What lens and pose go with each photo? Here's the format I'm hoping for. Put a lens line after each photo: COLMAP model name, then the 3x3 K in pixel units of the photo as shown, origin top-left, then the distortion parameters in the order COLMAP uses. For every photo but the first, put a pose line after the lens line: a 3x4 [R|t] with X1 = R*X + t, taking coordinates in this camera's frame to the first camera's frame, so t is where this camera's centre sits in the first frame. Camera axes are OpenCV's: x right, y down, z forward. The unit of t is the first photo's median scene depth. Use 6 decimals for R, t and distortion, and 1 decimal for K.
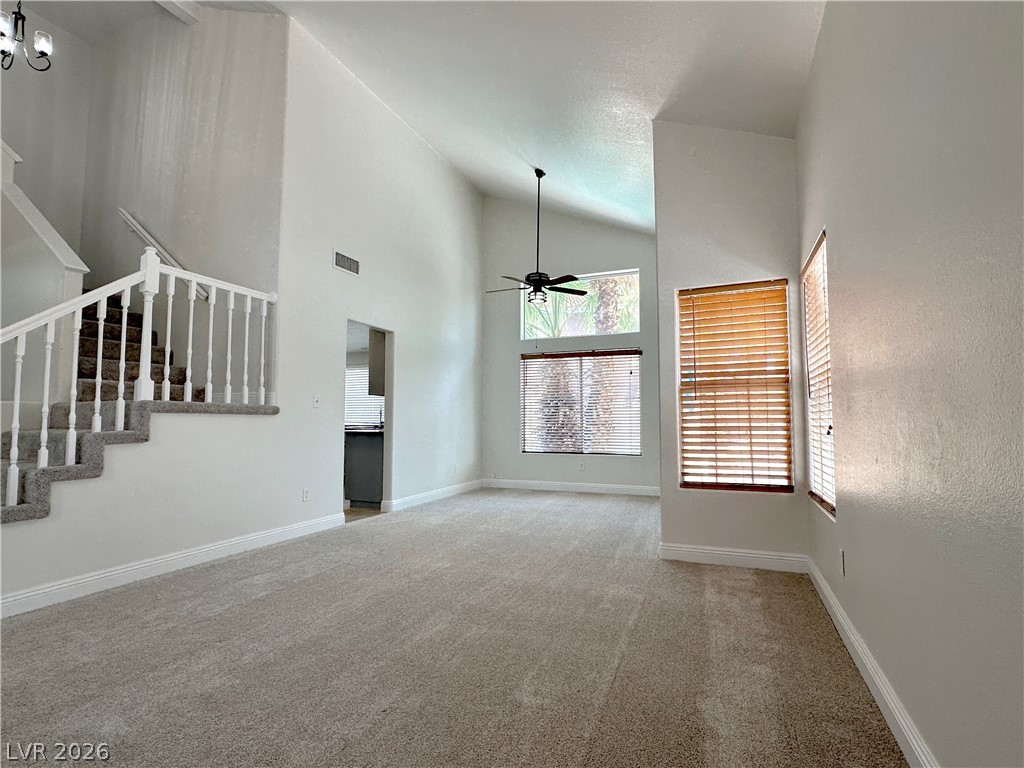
lens RADIAL K [[499.0, 0, 519.2], [0, 499.0, 379.3], [0, 0, 1]] dist [-0.007198, 0.001746]
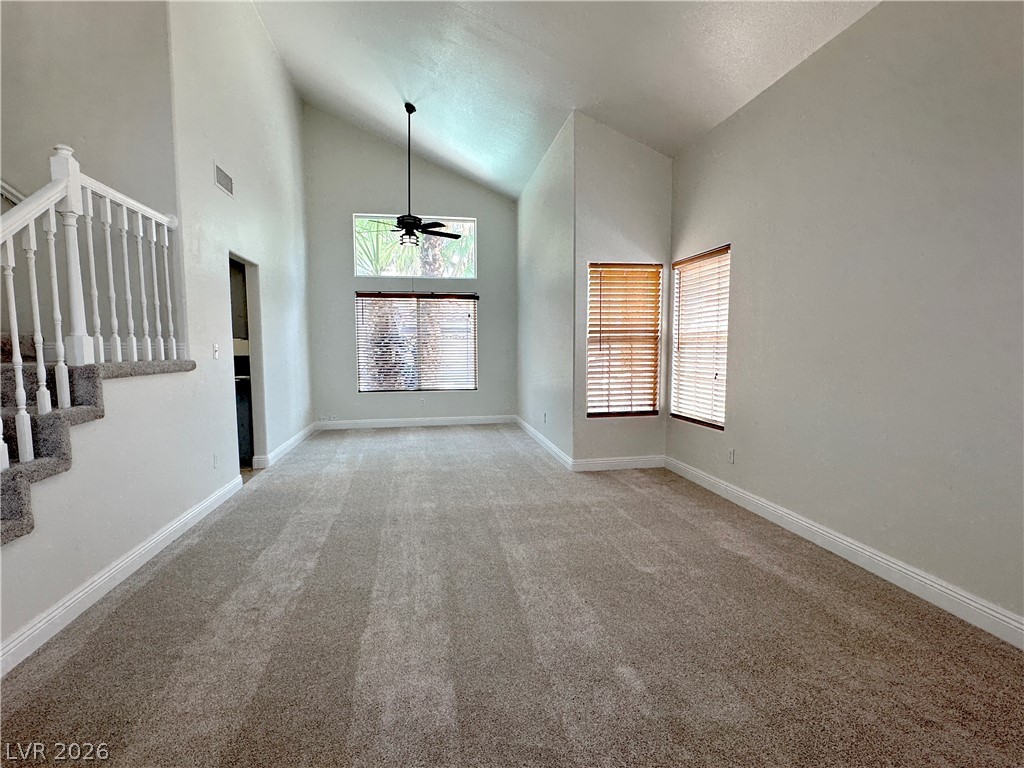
lens RADIAL K [[499.0, 0, 517.6], [0, 499.0, 381.3], [0, 0, 1]] dist [-0.007198, 0.001746]
pose [[0.836727, -0.043070, 0.545924, -0.334620], [-0.040293, 0.989358, 0.139810, -0.033550], [-0.546136, -0.138980, 0.826087, 0.016103]]
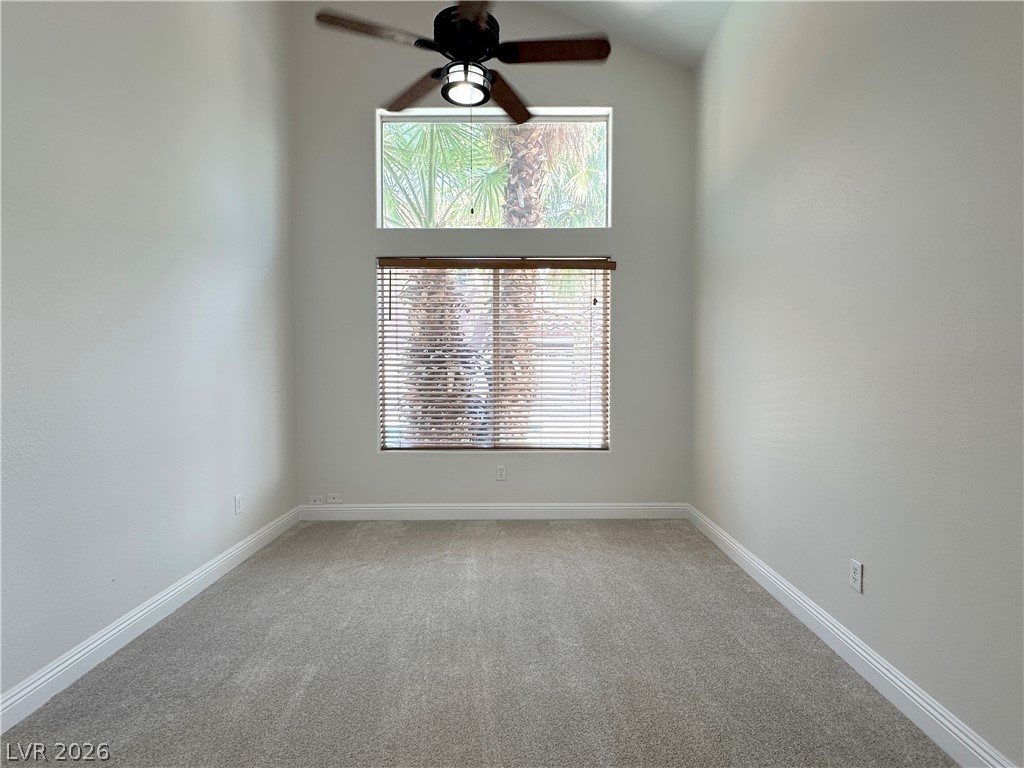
lens RADIAL K [[499.0, 0, 512.2], [0, 499.0, 385.4], [0, 0, 1]] dist [-0.007198, 0.001746]
pose [[0.924833, -0.012106, 0.380181, -0.079031], [-0.028416, 0.994501, 0.100795, 0.029587], [-0.379311, -0.104022, 0.919403, 0.599320]]
